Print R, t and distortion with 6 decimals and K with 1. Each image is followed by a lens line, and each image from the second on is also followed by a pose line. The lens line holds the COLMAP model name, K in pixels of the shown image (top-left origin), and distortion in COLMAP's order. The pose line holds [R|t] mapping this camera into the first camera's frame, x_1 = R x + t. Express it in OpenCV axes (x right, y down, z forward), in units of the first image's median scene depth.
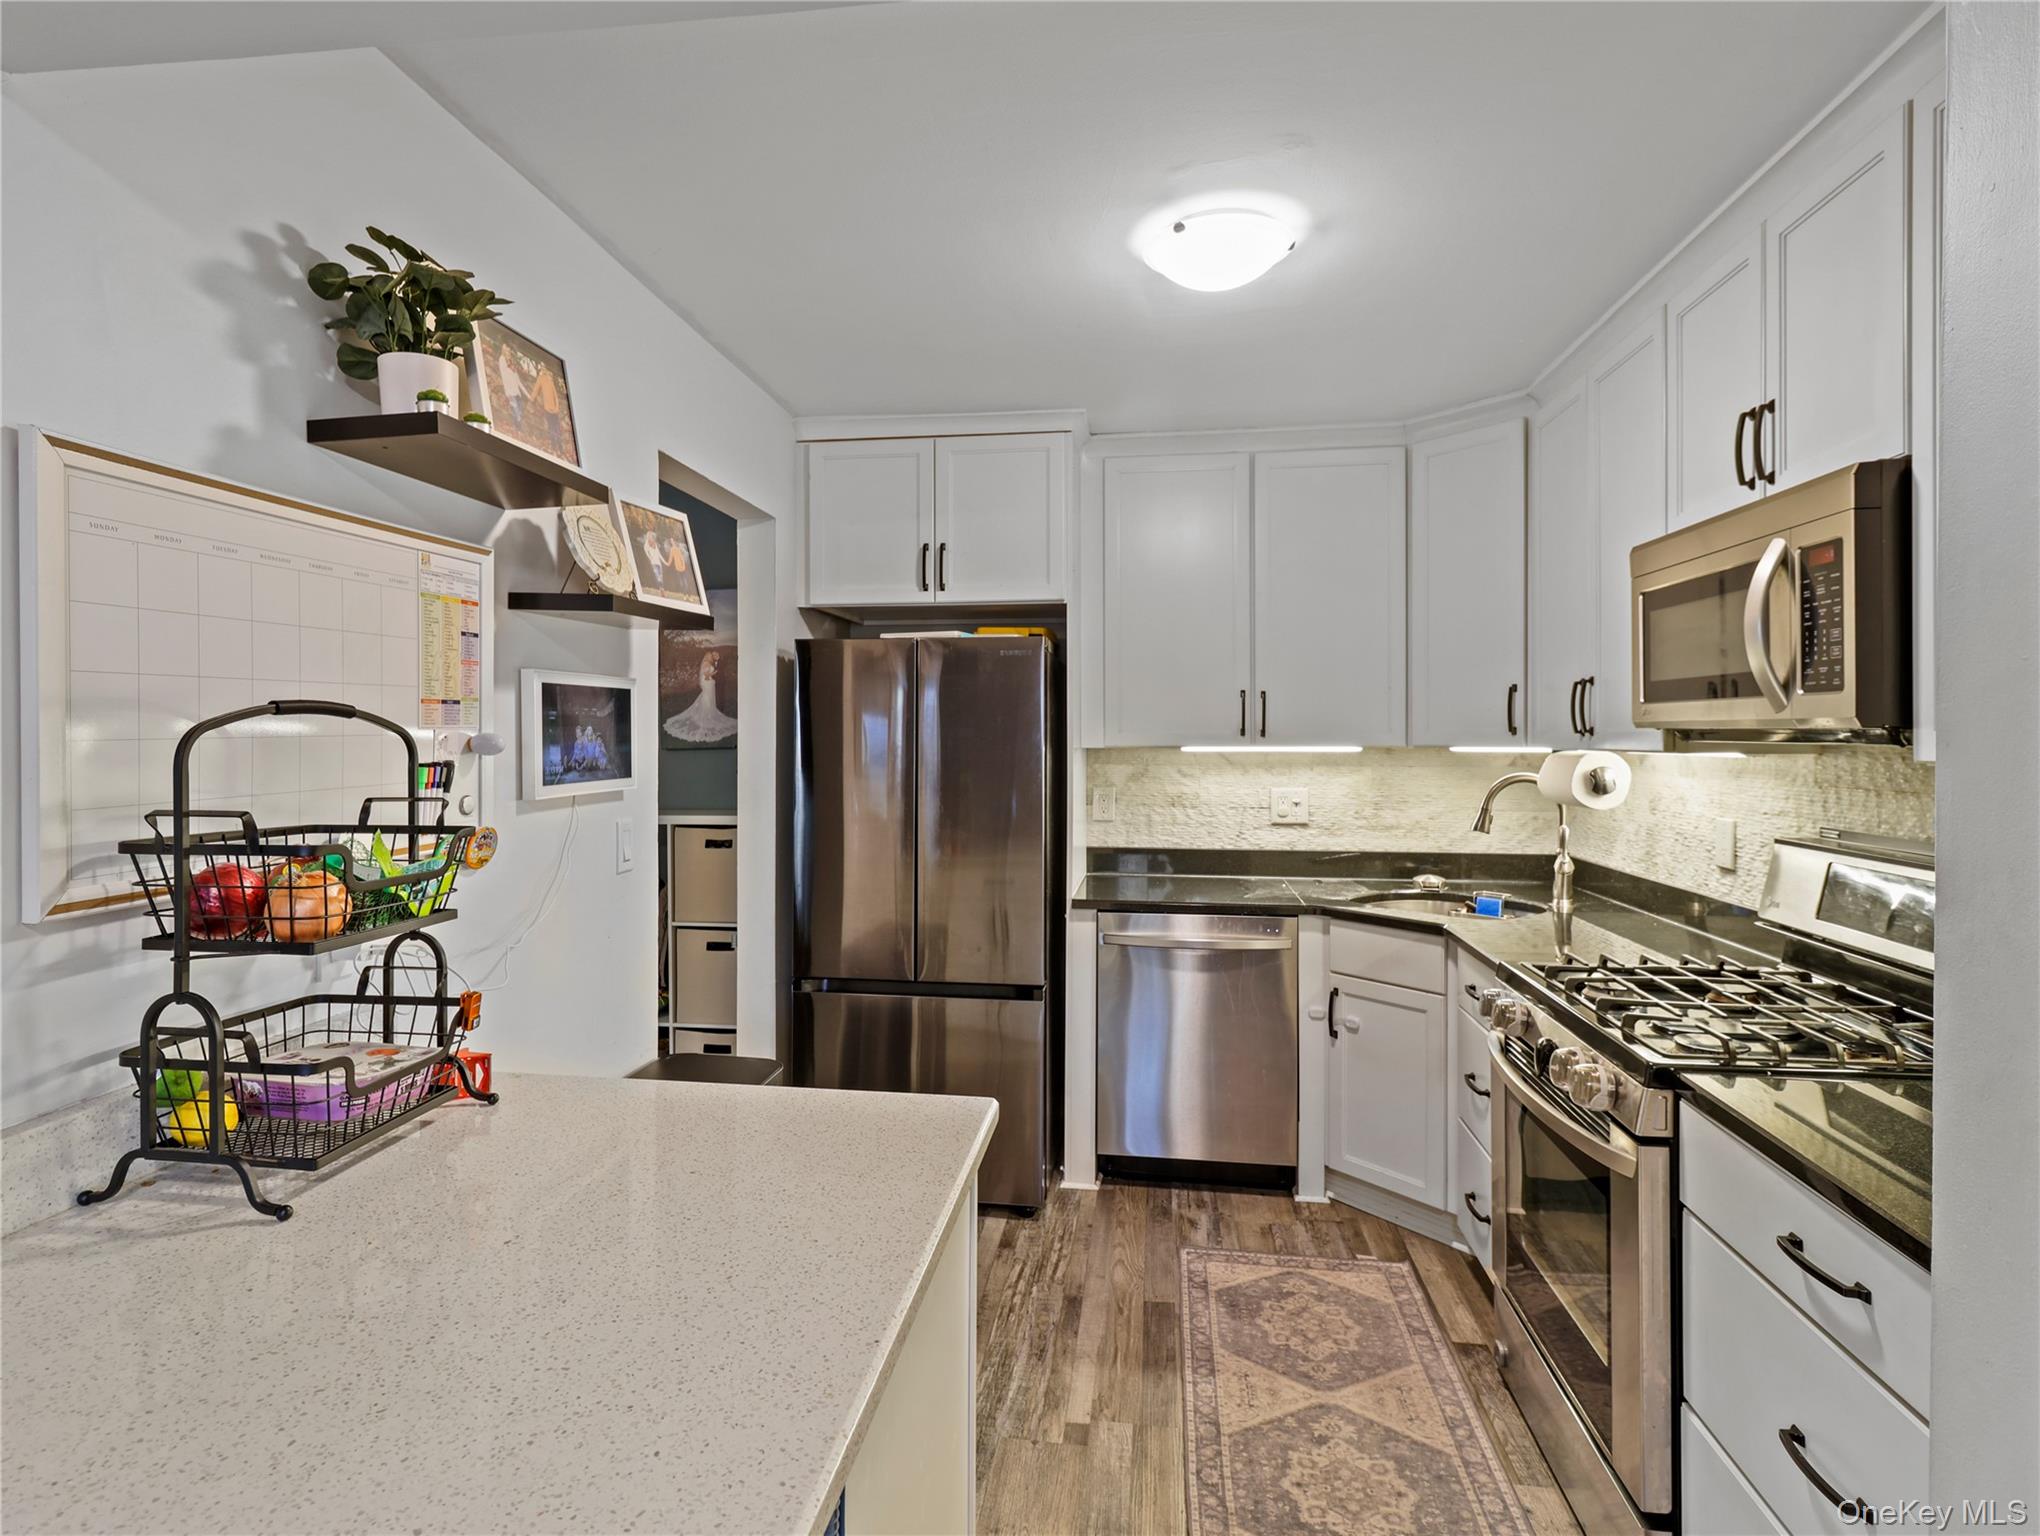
lens RADIAL K [[1079.3, 0, 995.4], [0, 1079.3, 737.3], [0, 0, 1]] dist [-0.001222, -0.000276]
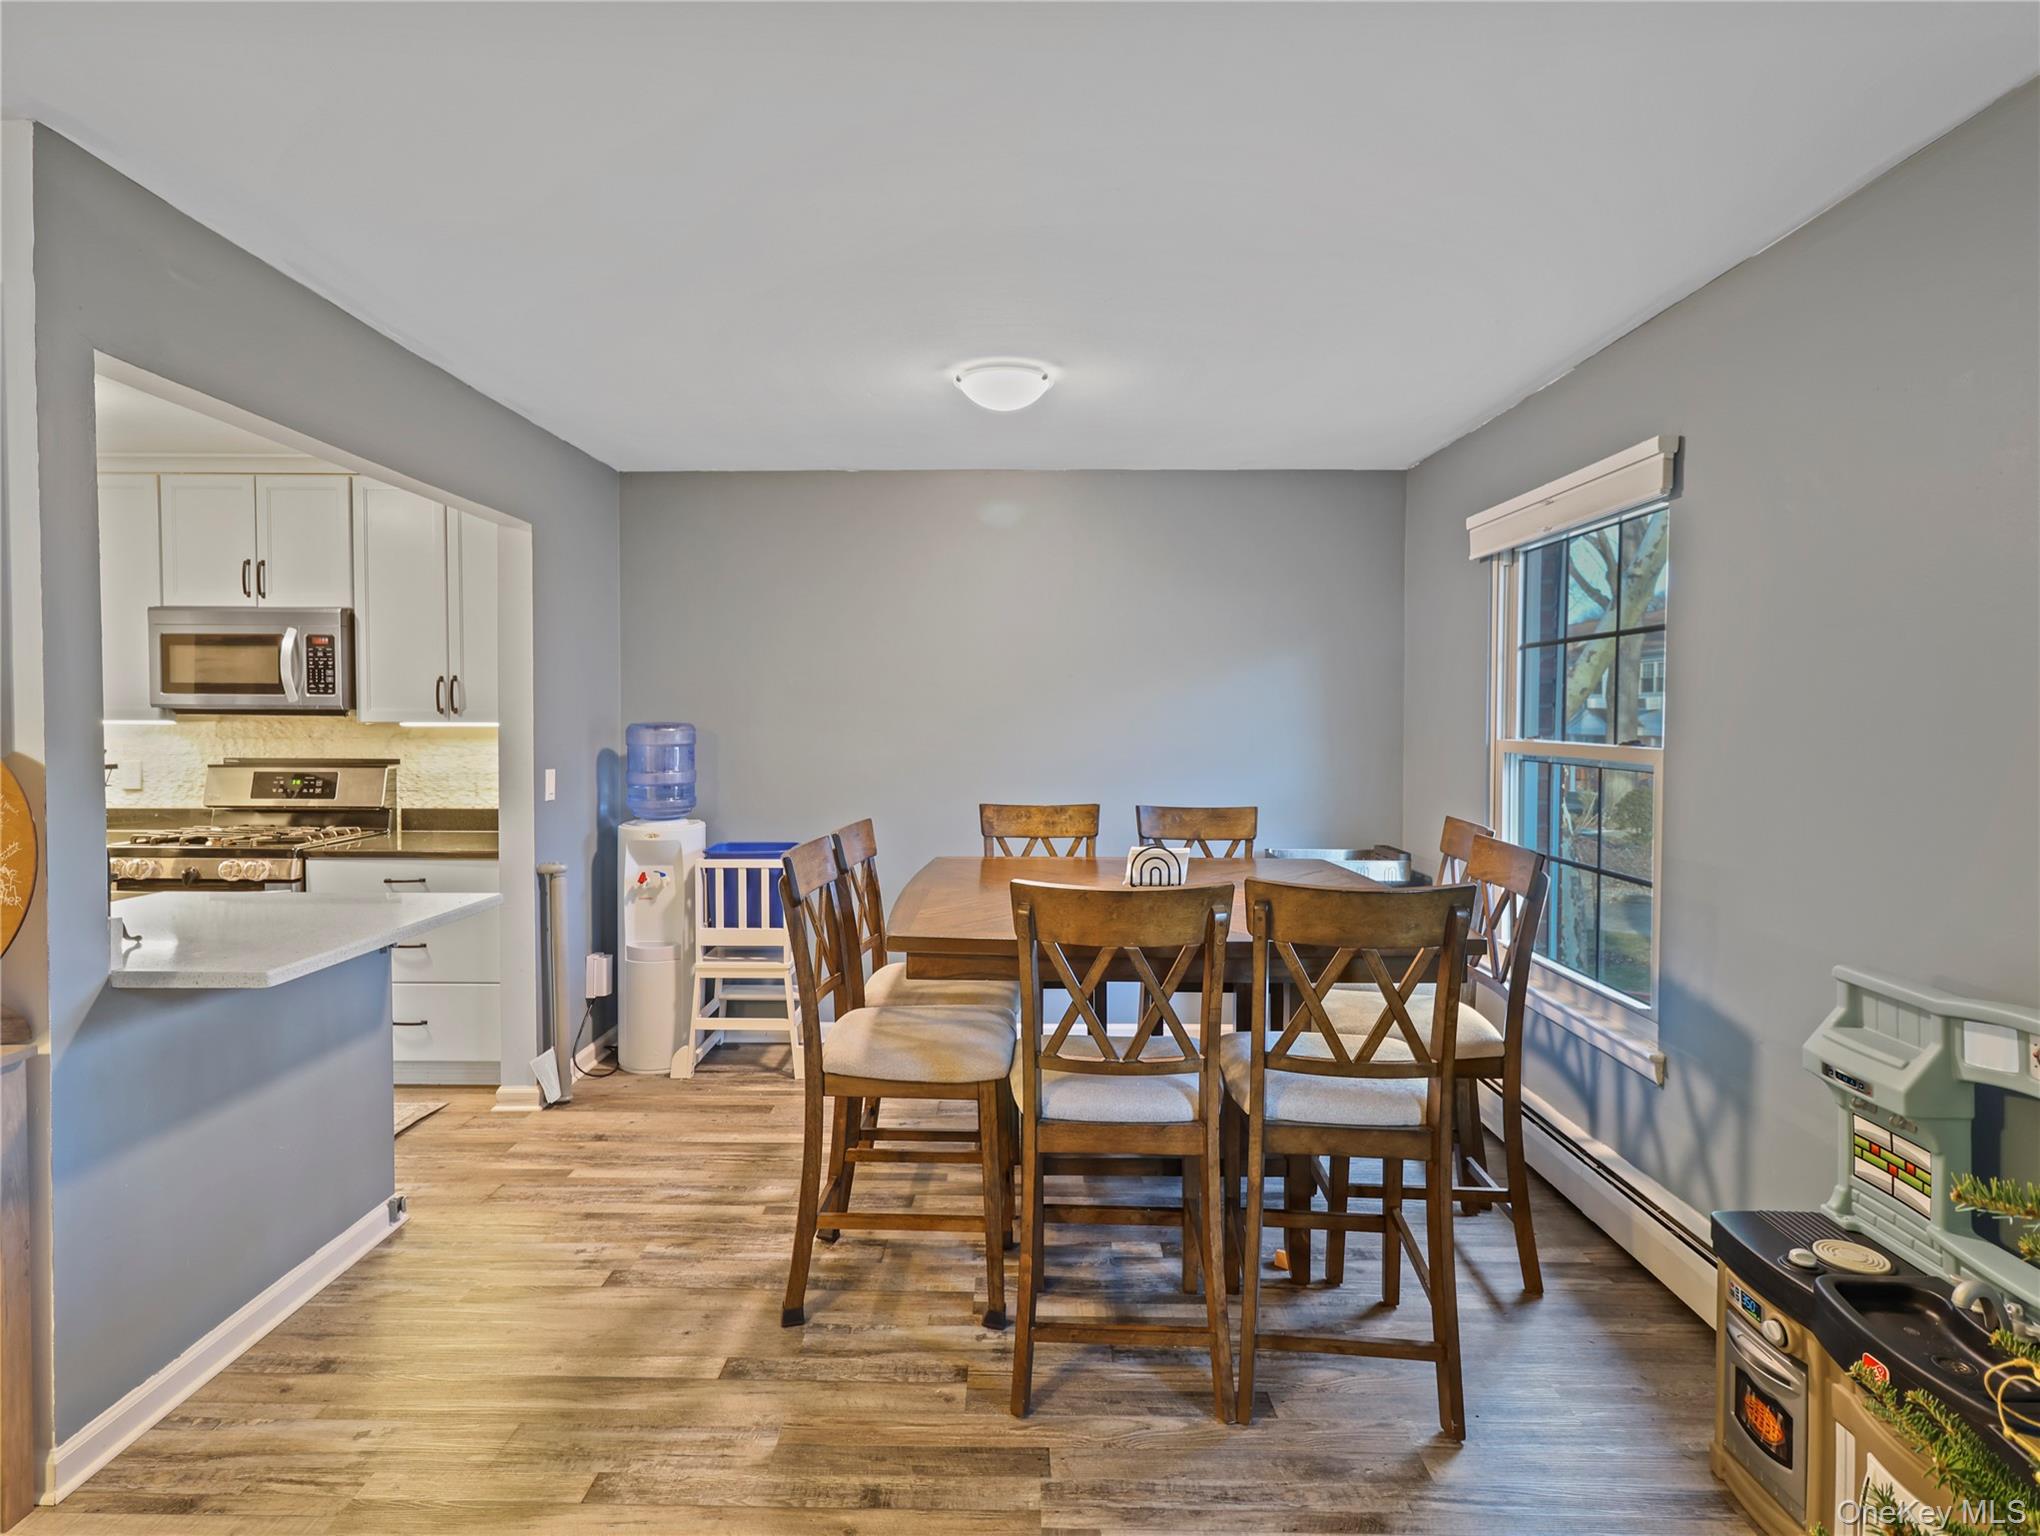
lens RADIAL K [[1067.3, 0, 1006.4], [0, 1067.3, 746.2], [0, 0, 1]] dist [0.001222, 0.001905]
pose [[-0.136846, -0.026704, 0.990232, -1.090377], [0.000221, 0.999636, 0.026988, 0.006097], [-0.990592, 0.003912, -0.136790, -0.135070]]
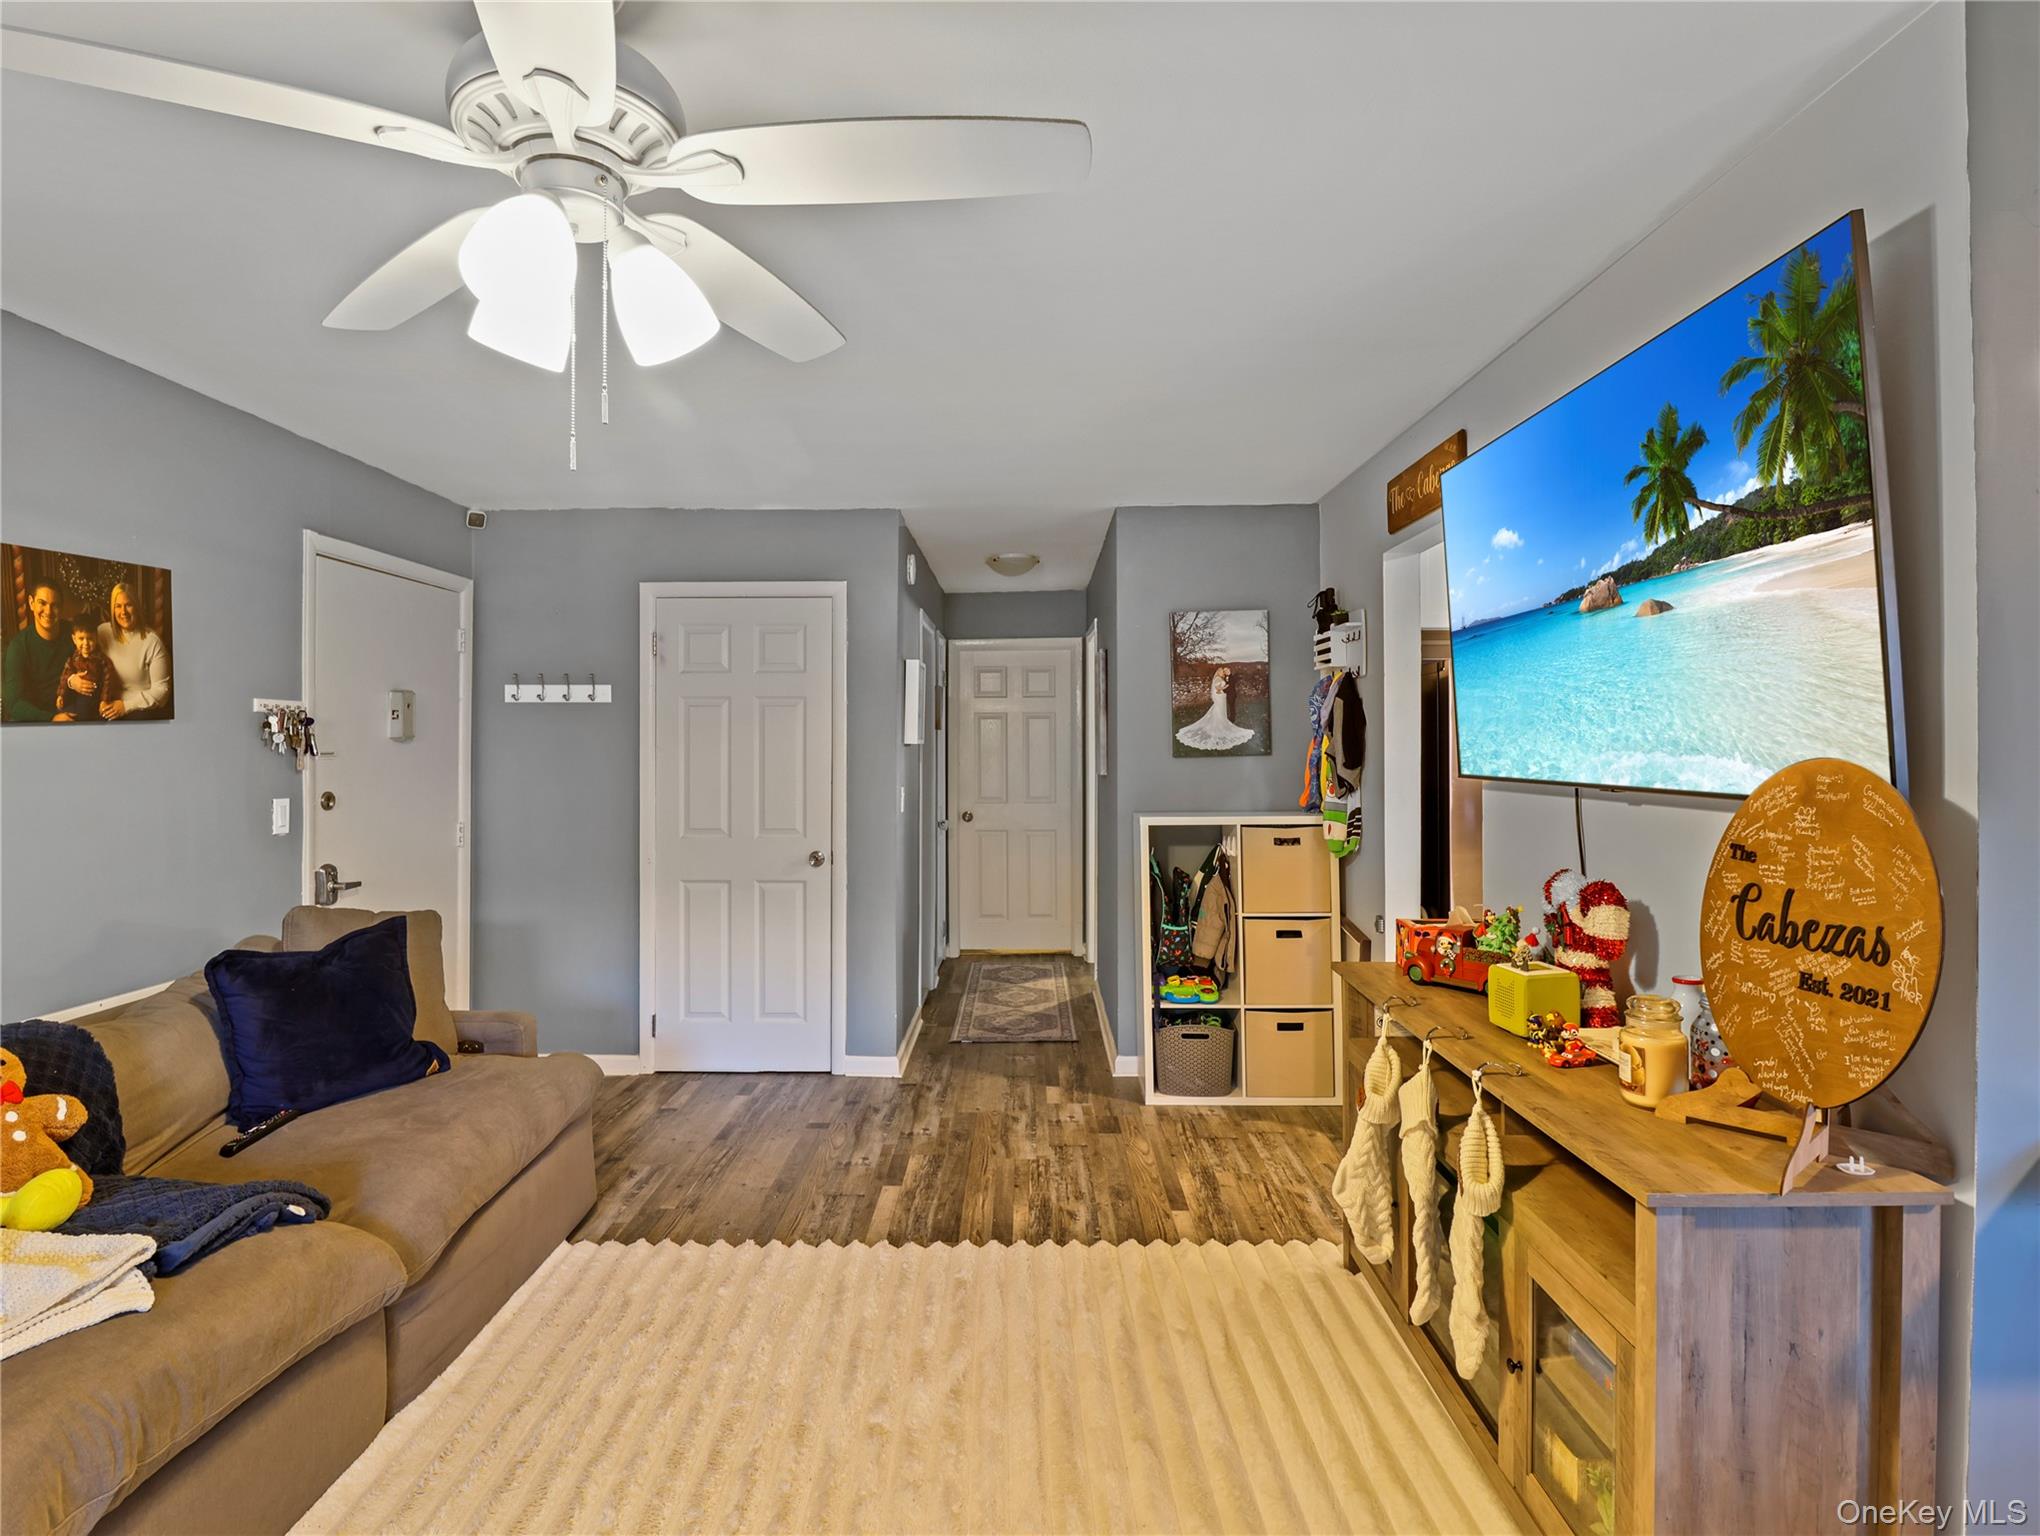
lens RADIAL K [[1071.8, 0, 1003.1], [0, 1071.8, 734.4], [0, 0, 1]] dist [-0.000370, -0.013956]
pose [[0.991734, -0.000270, 0.128311, -0.875846], [0.001797, 0.999929, -0.011782, 0.001568], [-0.128298, 0.011916, 0.991664, -0.069051]]
